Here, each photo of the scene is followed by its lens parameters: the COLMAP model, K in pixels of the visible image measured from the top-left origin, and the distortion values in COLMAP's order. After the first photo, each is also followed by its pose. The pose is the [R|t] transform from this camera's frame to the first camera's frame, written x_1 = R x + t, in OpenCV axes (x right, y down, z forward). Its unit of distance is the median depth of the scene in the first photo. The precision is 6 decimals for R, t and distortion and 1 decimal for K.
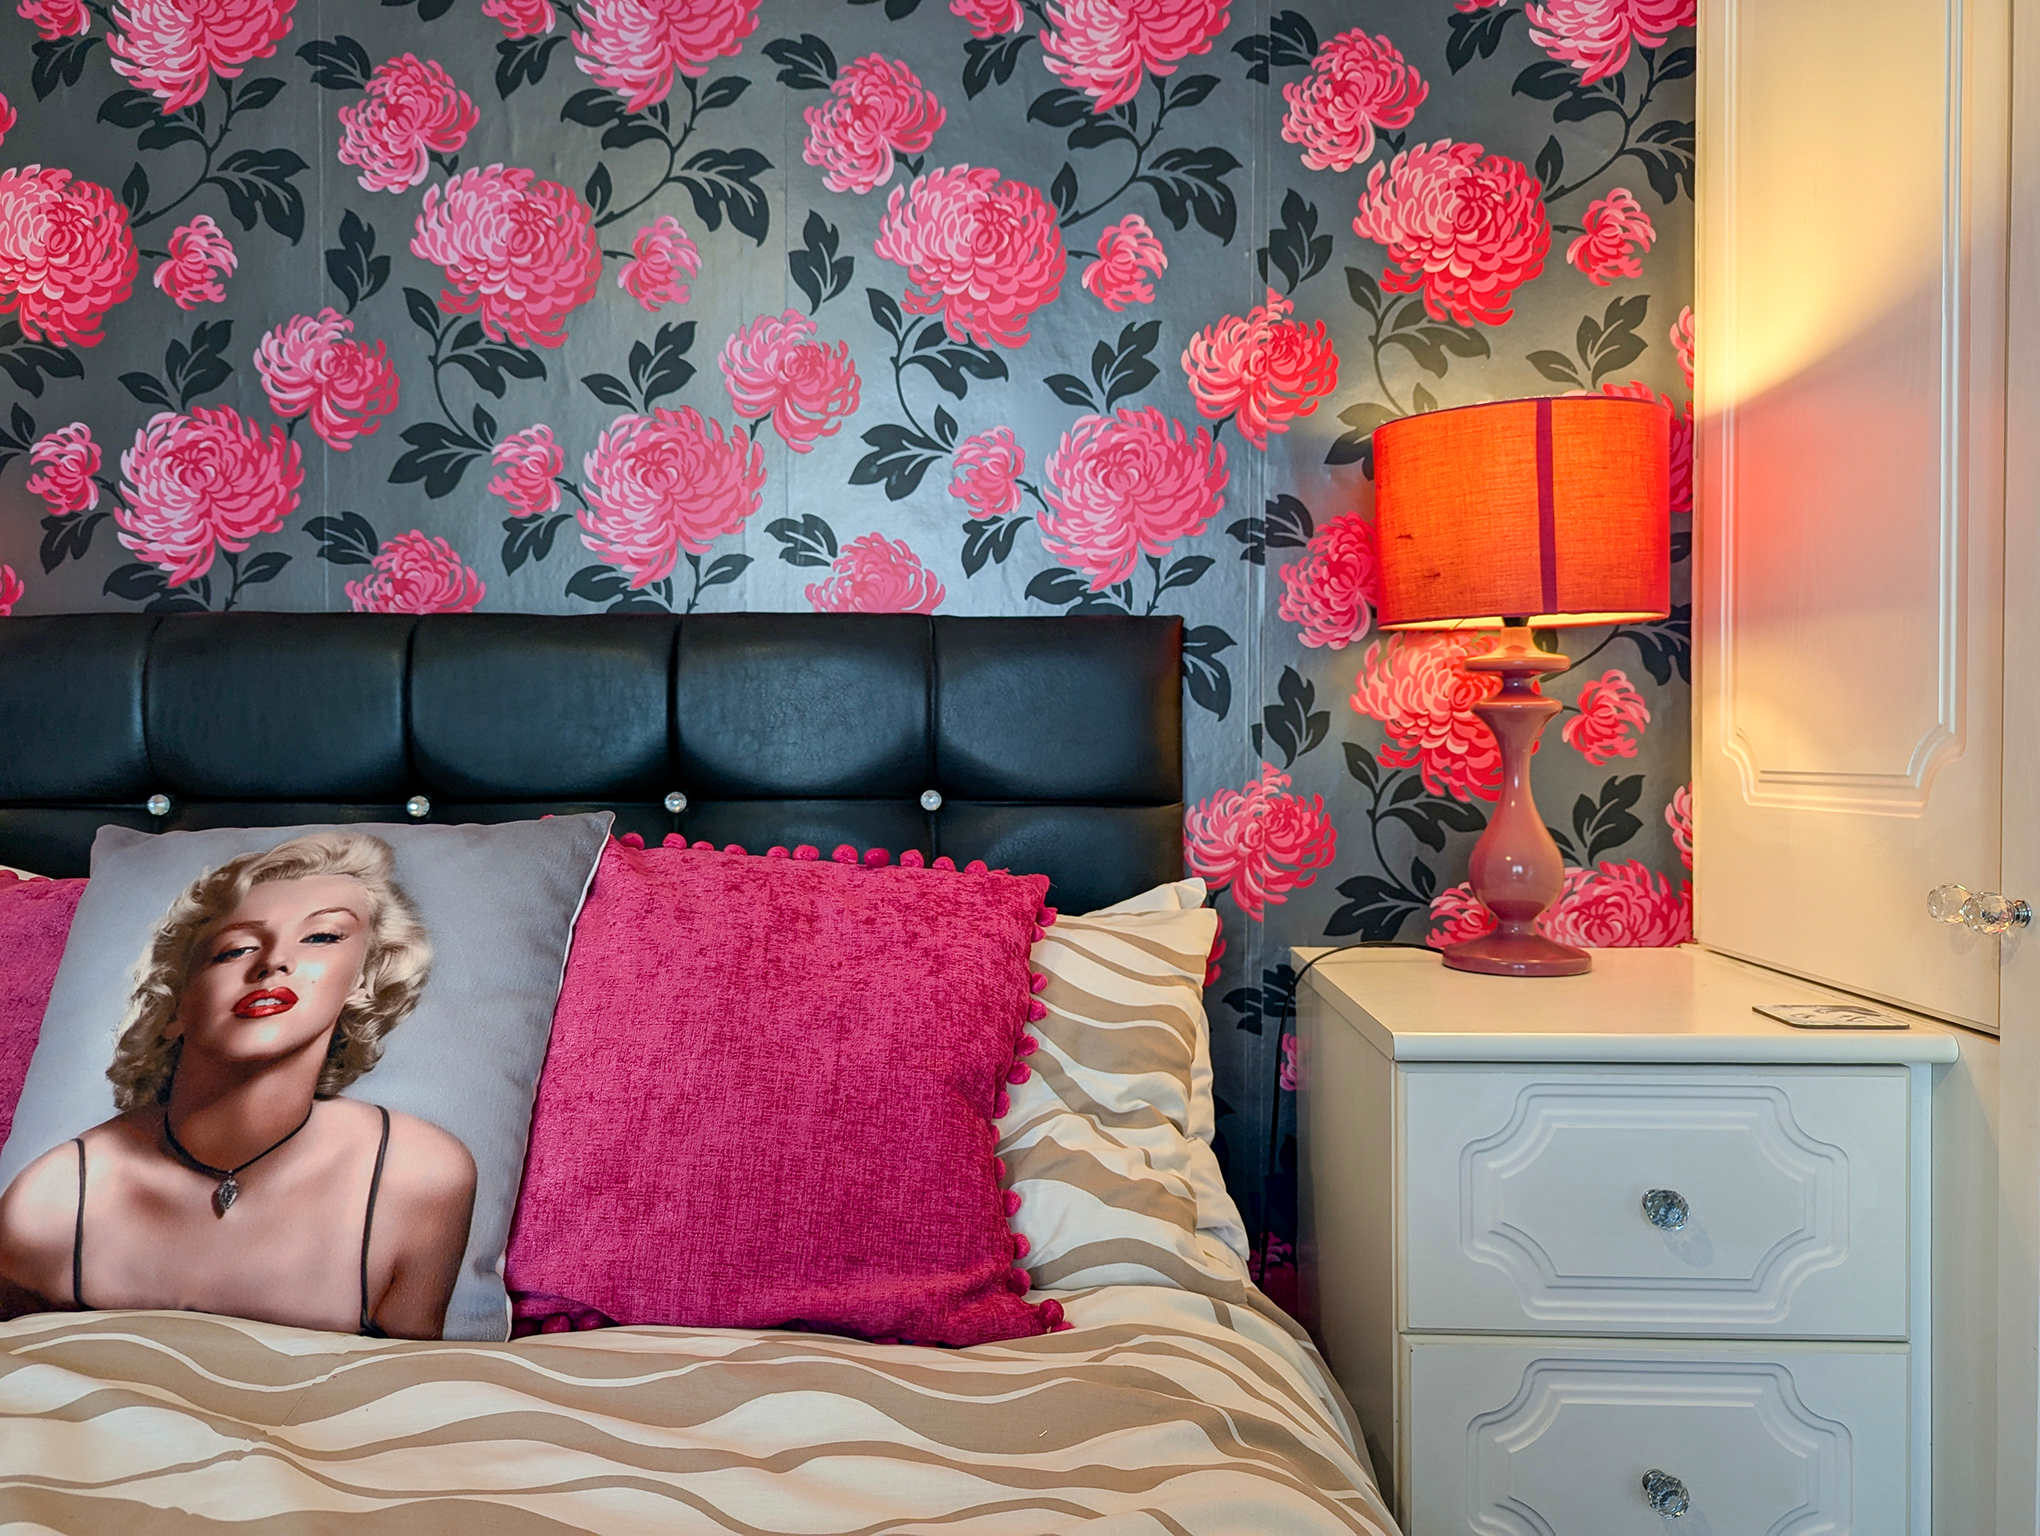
lens RADIAL K [[1433.9, 0, 996.9], [0, 1433.9, 775.7], [0, 0, 1]] dist [0.043359, -0.032964]
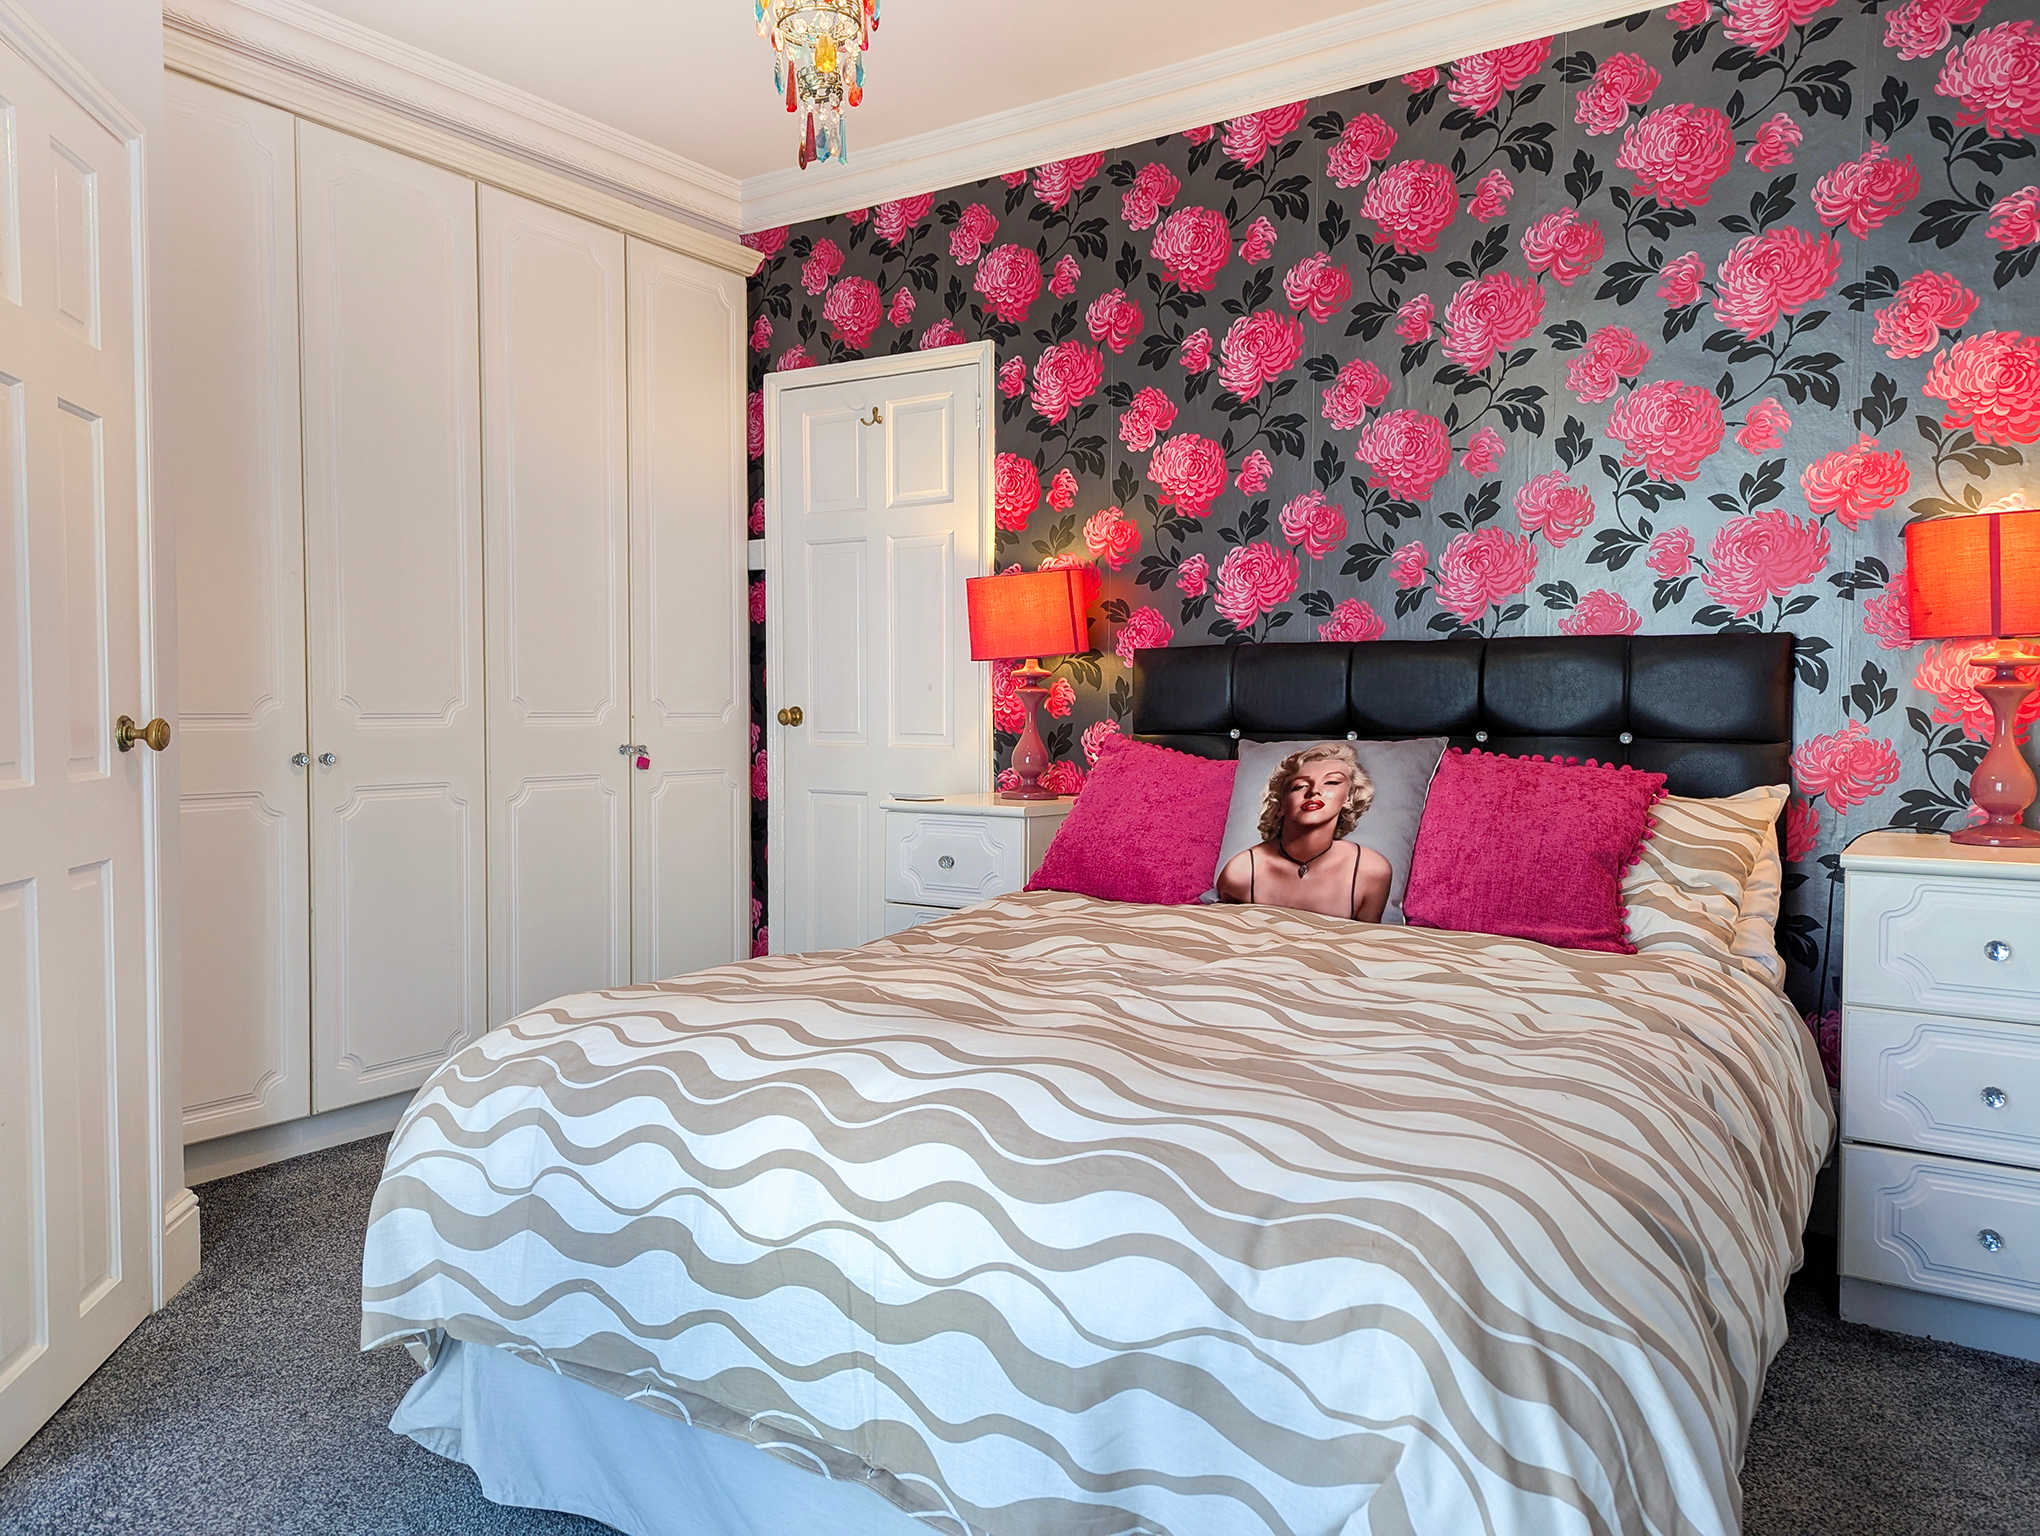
lens RADIAL K [[1433.9, 0, 996.9], [0, 1433.9, 775.7], [0, 0, 1]] dist [0.043359, -0.032964]
pose [[0.842928, 0.032023, -0.537073, 0.260228], [-0.014847, 0.999231, 0.036277, 0.009925], [0.537822, -0.022605, 0.842756, -0.951467]]
